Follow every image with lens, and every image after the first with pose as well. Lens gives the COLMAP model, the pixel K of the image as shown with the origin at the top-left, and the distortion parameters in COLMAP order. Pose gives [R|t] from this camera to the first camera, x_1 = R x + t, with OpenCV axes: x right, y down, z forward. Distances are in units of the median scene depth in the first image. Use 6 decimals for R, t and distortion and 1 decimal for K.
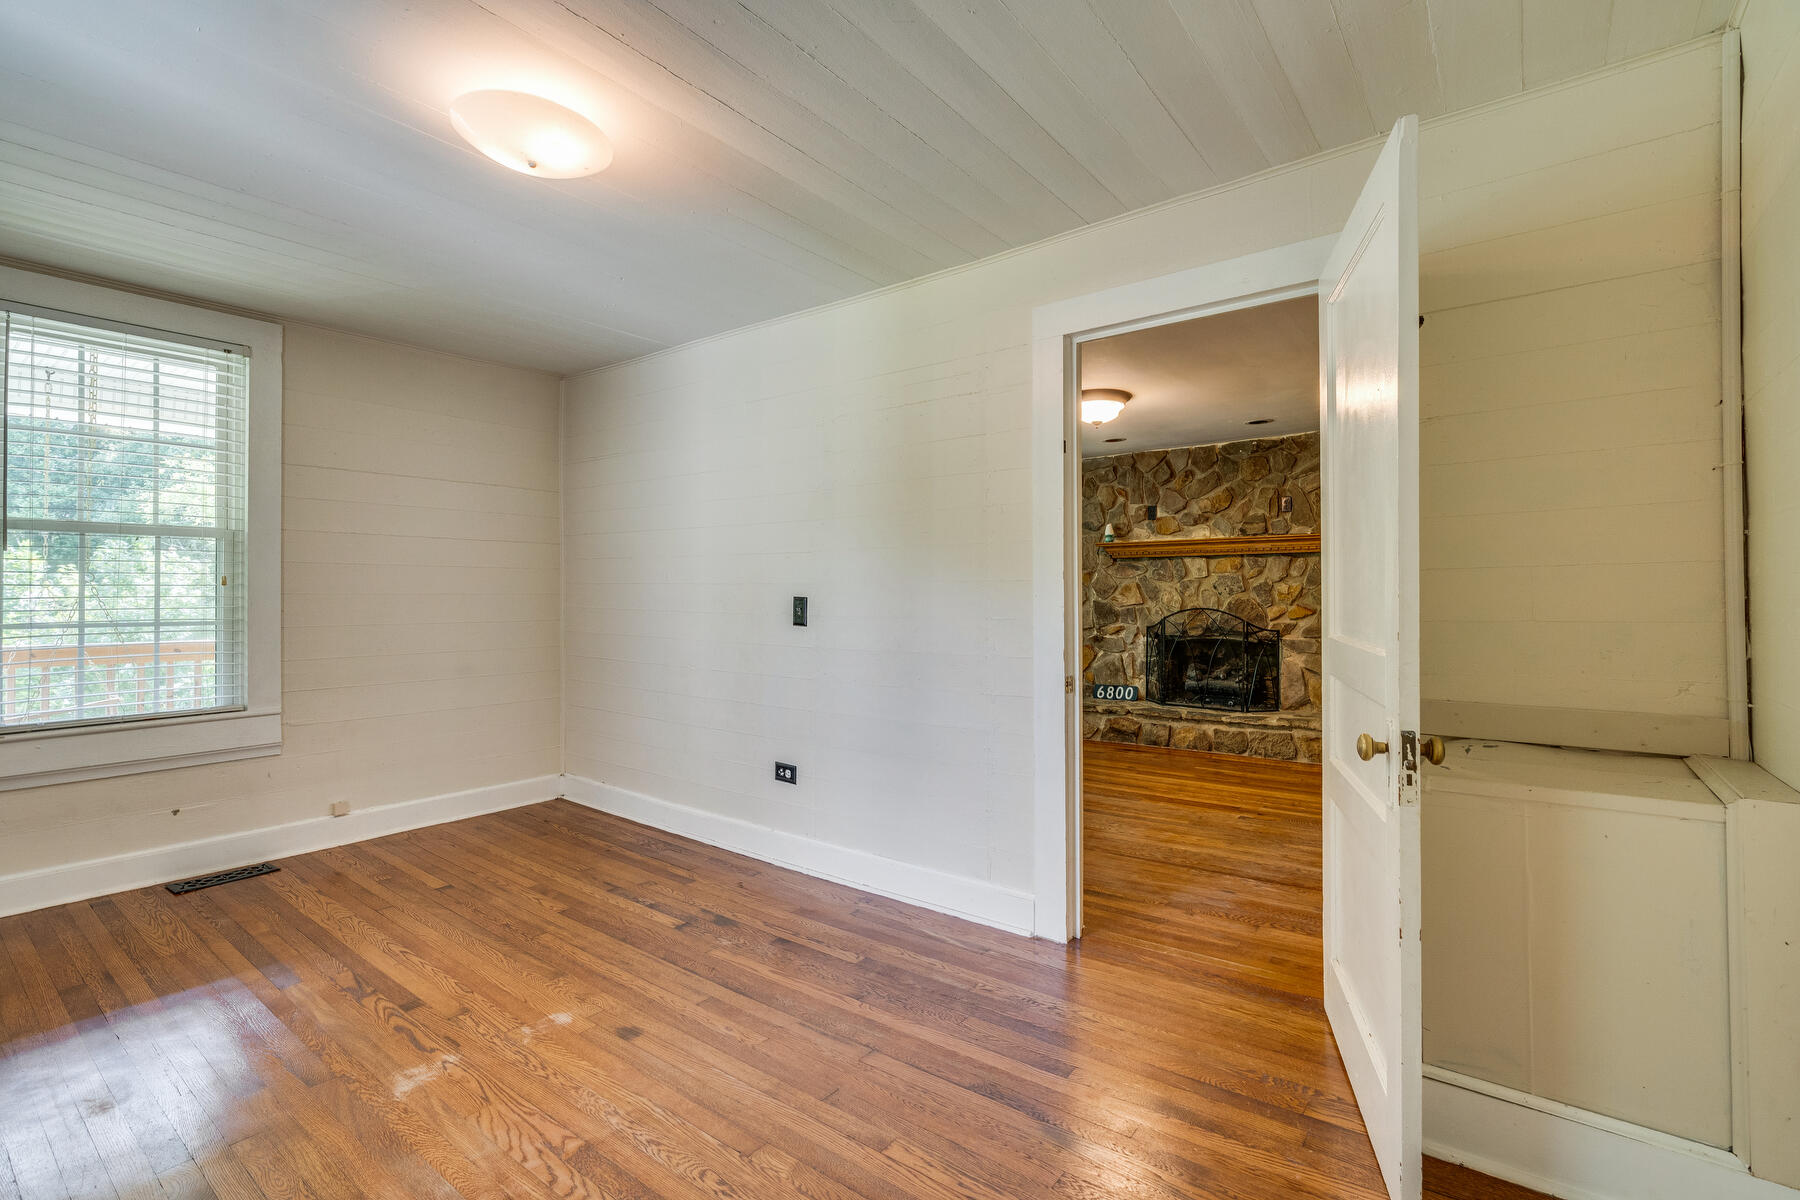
lens RADIAL K [[811.7, 0, 906.2], [0, 811.7, 588.7], [0, 0, 1]] dist [-0.007695, -0.000072]
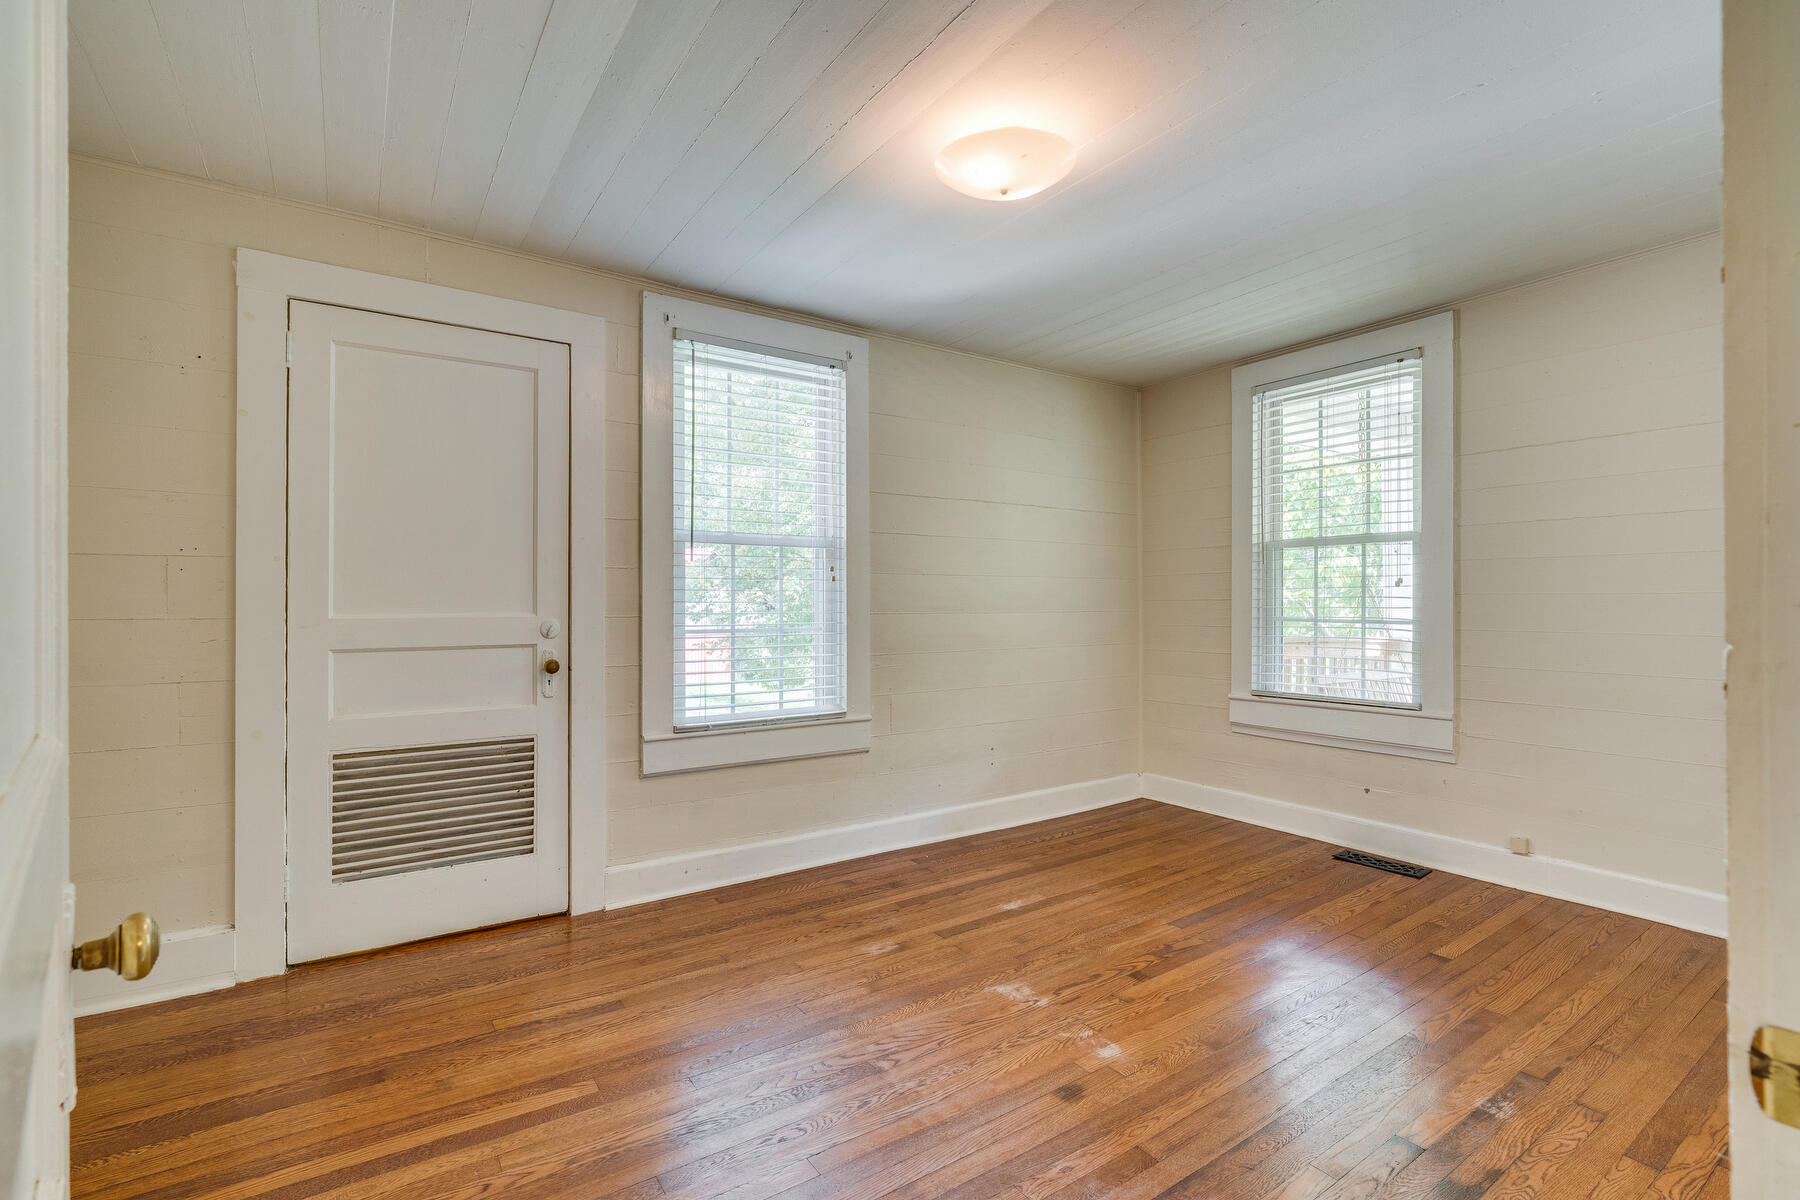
lens RADIAL K [[811.7, 0, 885.9], [0, 811.7, 598.2], [0, 0, 1]] dist [-0.007695, -0.000072]
pose [[-0.325296, 0.001881, -0.945610, 0.396707], [0.008009, 0.999968, -0.000766, 0.006659], [0.945578, -0.007823, -0.325301, 0.788812]]
